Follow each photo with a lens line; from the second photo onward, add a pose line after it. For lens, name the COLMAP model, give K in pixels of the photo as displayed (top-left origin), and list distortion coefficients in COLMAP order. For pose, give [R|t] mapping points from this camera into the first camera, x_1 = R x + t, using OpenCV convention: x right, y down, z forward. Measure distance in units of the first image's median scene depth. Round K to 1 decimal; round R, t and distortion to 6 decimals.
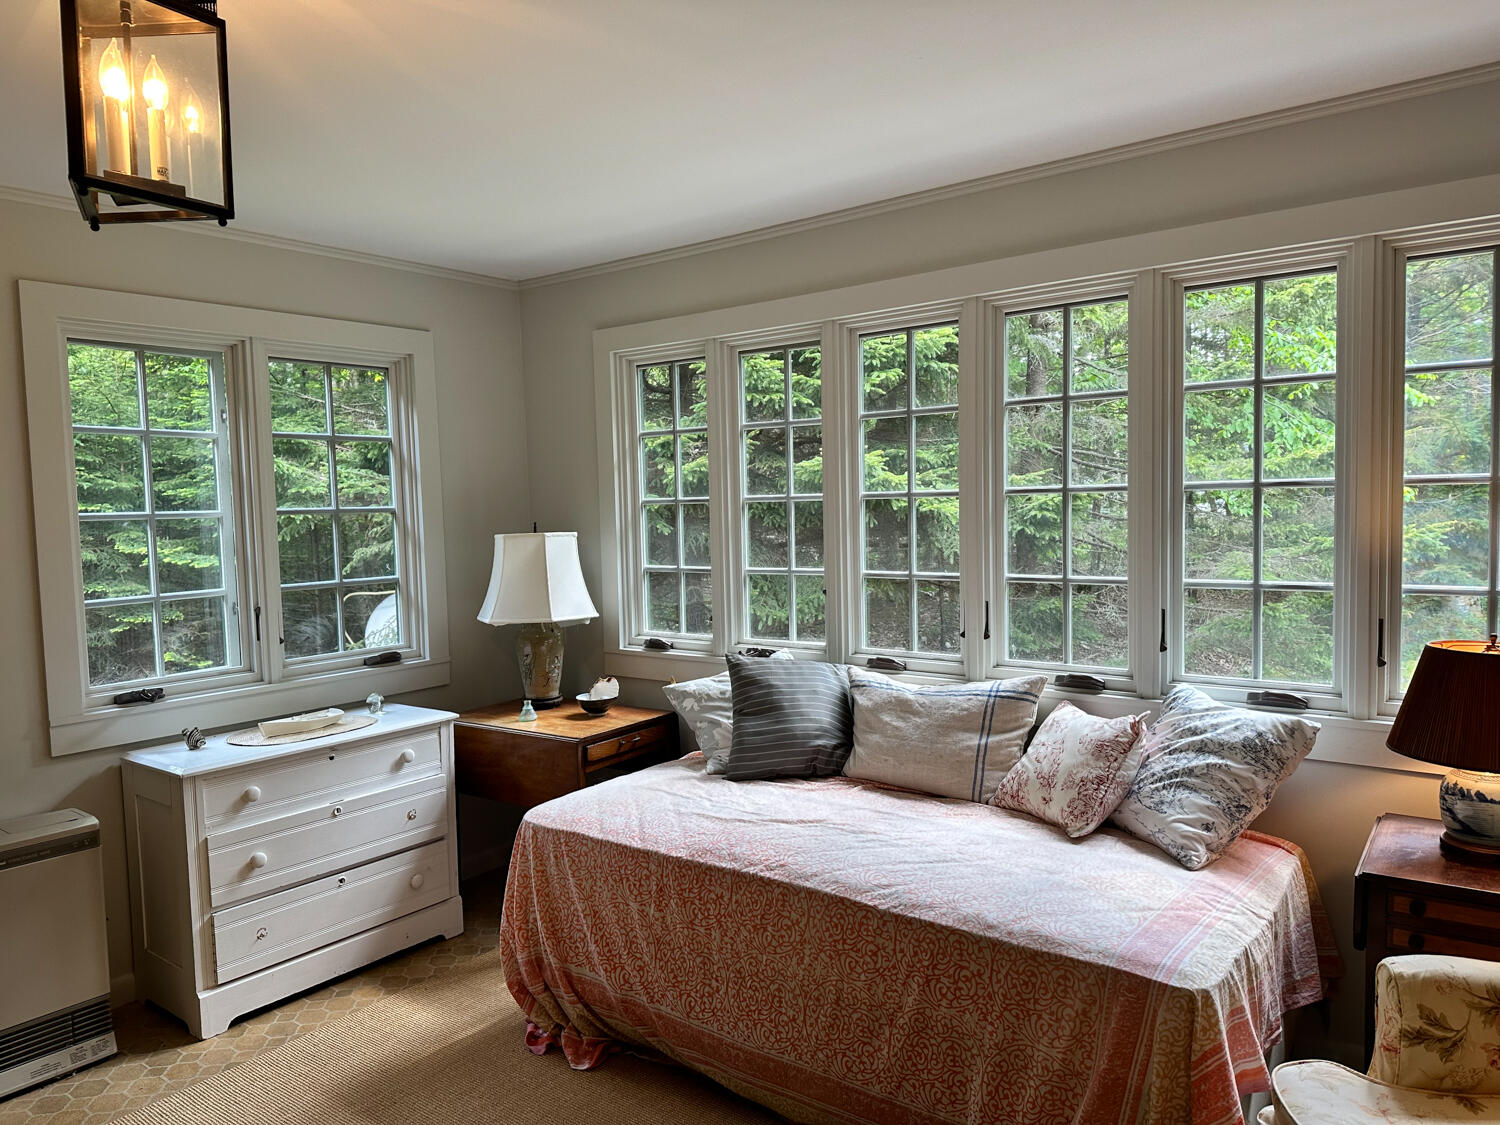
lens RADIAL K [[1013.3, 0, 776.2], [0, 1013.3, 554.9], [0, 0, 1]] dist [0.041415, -0.047019]
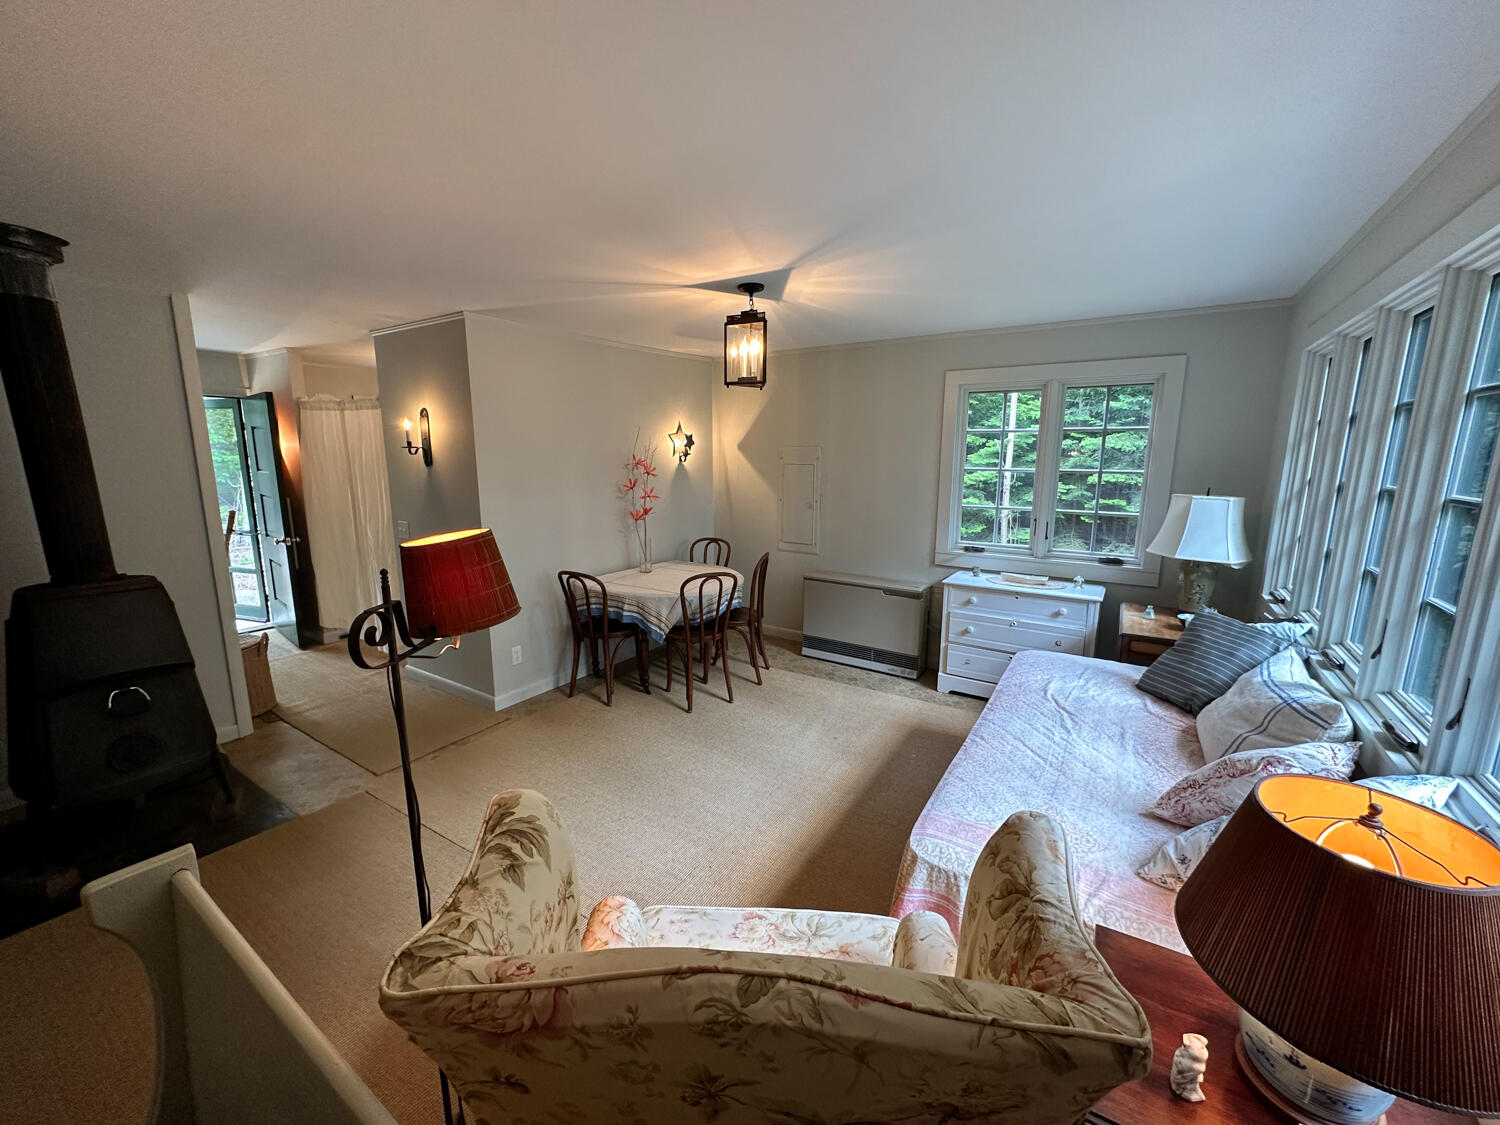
lens RADIAL K [[595.6, 0, 743.9], [0, 595.6, 562.5], [0, 0, 1]] dist [-0.021444, 0.005467]
pose [[0.054864, 0.204495, -0.977329, 0.728061], [-0.054321, 0.977965, 0.201578, -0.081133], [0.997015, 0.042030, 0.064763, 0.440729]]
